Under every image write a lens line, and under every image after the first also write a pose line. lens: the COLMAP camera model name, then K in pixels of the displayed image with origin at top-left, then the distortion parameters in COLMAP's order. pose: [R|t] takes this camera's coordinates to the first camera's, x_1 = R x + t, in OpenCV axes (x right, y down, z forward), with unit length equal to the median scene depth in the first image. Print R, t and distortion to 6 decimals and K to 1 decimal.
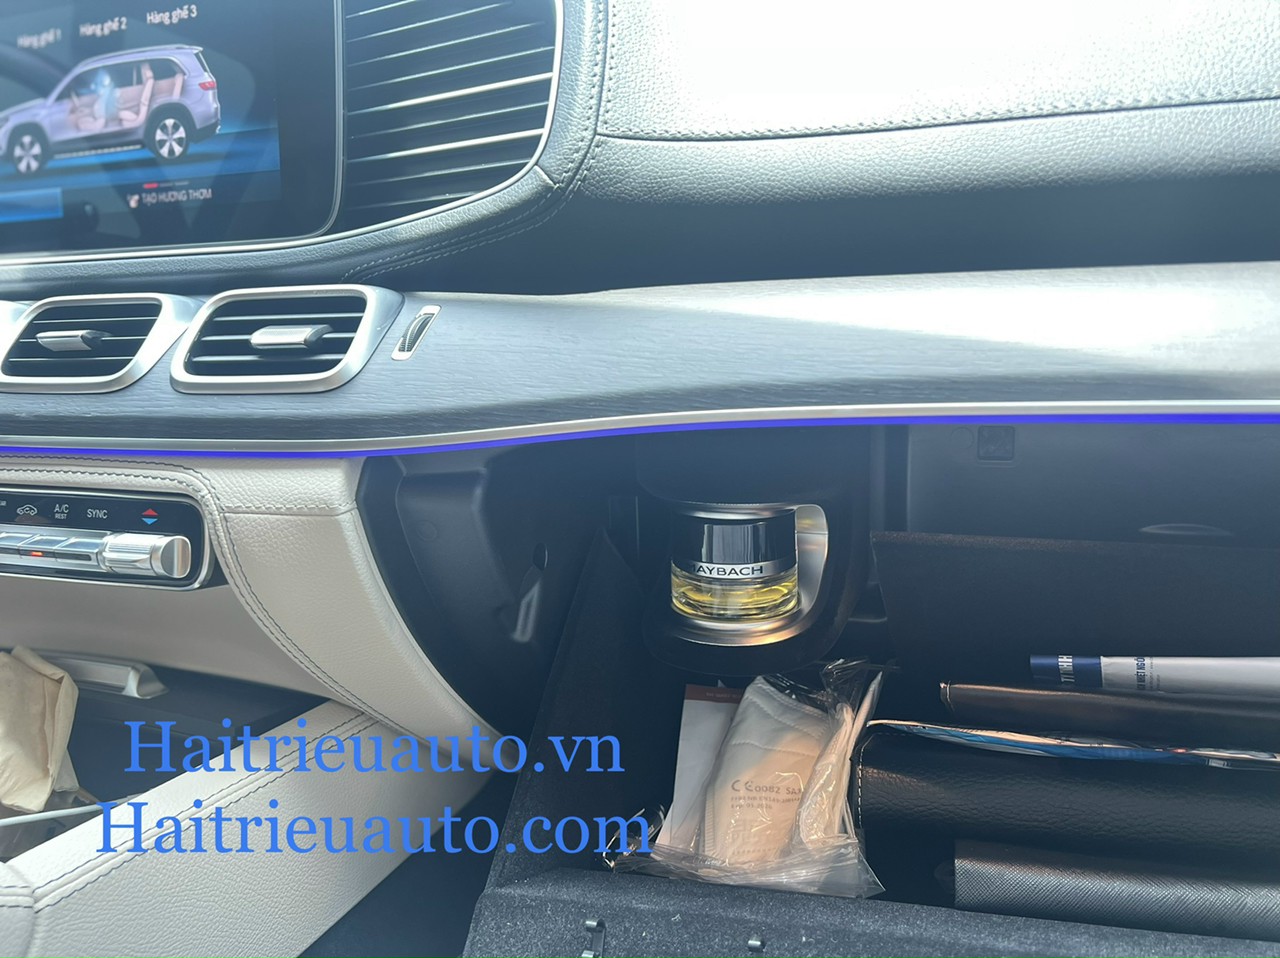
lens RADIAL K [[970.6, 0, 640.0], [0, 970.6, 479.0], [0, 0, 1]] dist [-0.045977, 0.000604]
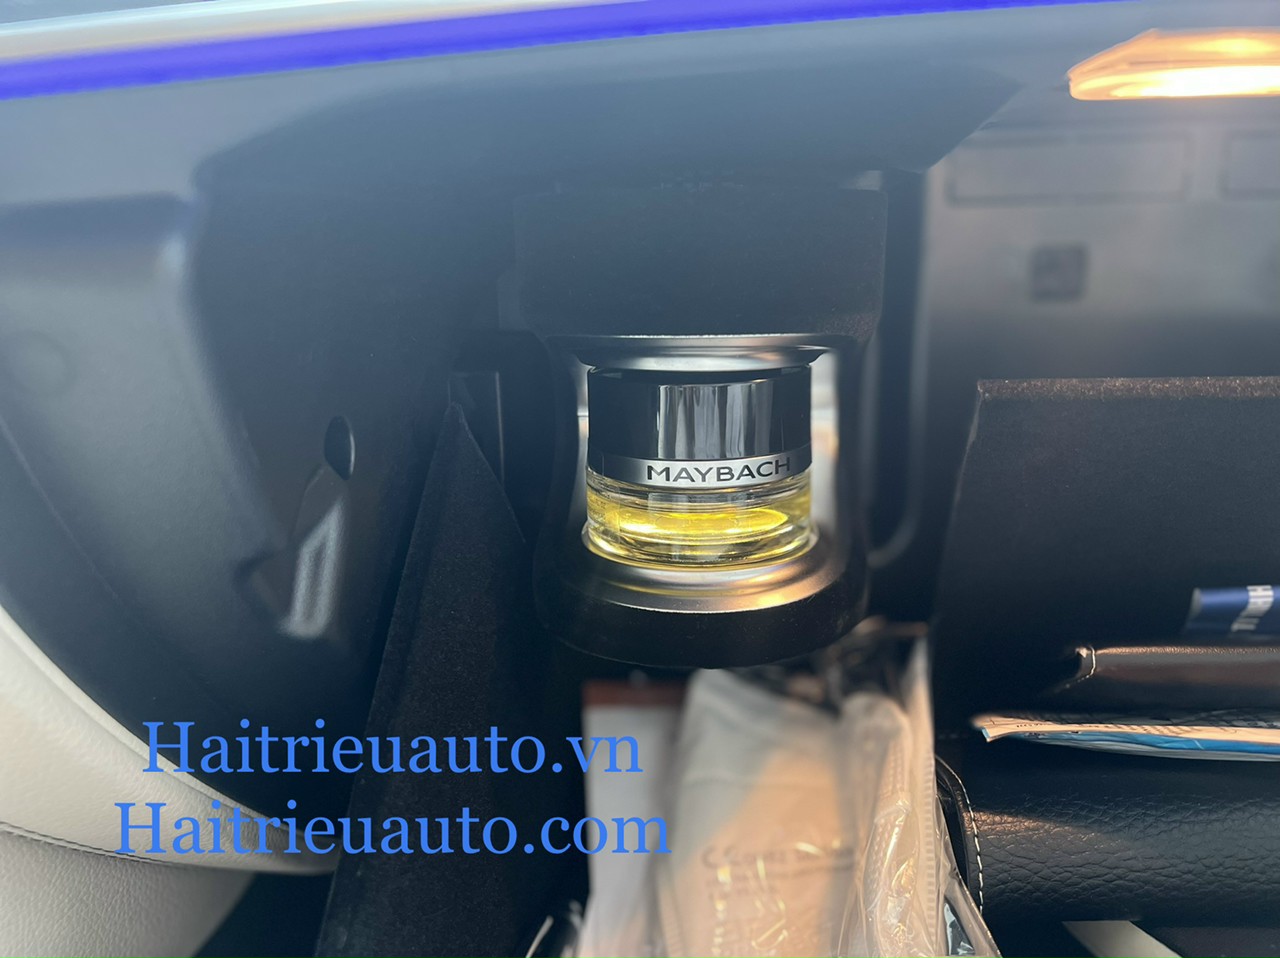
lens RADIAL K [[970.6, 0, 640.0], [0, 970.6, 479.0], [0, 0, 1]] dist [-0.045977, 0.000604]
pose [[0.971864, -0.043377, 0.231514, -0.065952], [0.037093, 0.998817, 0.031428, 0.079028], [-0.232603, -0.021956, 0.972324, 0.485340]]
